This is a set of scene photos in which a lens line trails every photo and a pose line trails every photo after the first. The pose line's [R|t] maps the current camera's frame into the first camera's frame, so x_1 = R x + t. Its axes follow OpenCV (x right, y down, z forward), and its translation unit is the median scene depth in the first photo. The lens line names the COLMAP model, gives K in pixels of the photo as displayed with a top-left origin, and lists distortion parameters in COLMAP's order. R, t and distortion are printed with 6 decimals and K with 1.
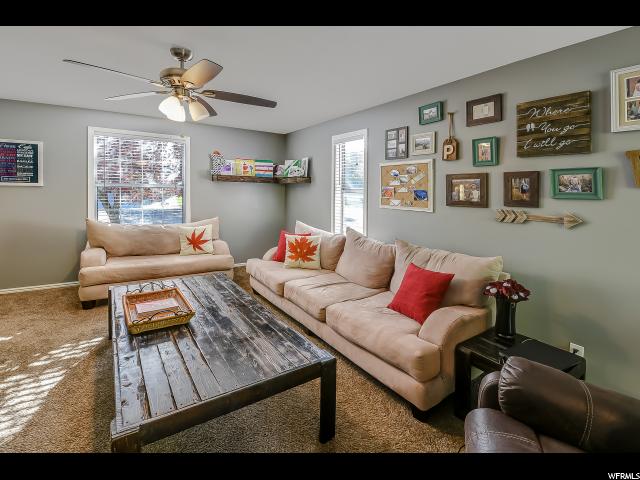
lens RADIAL K [[289.3, 0, 319.6], [0, 289.3, 216.3], [0, 0, 1]] dist [-0.001611, -0.000452]
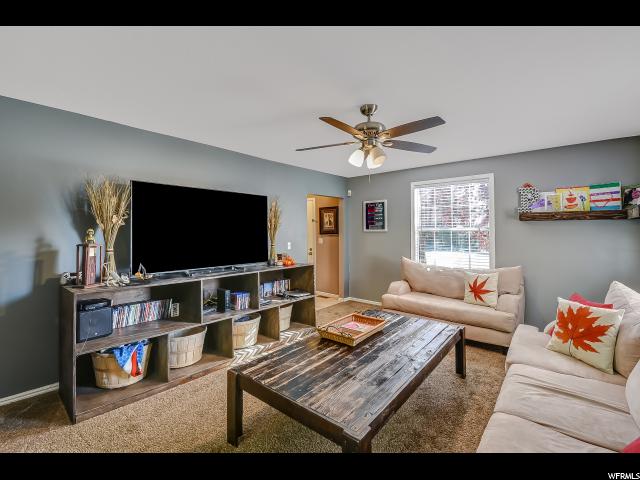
lens RADIAL K [[304.2, 0, 320.0], [0, 304.2, 247.9], [0, 0, 1]] dist [-0.001981, -0.000526]
pose [[0.289610, 0.026944, -0.956765, 0.319034], [-0.086183, 0.996277, 0.001969, -0.001647], [0.953257, 0.081887, 0.290854, 0.259480]]
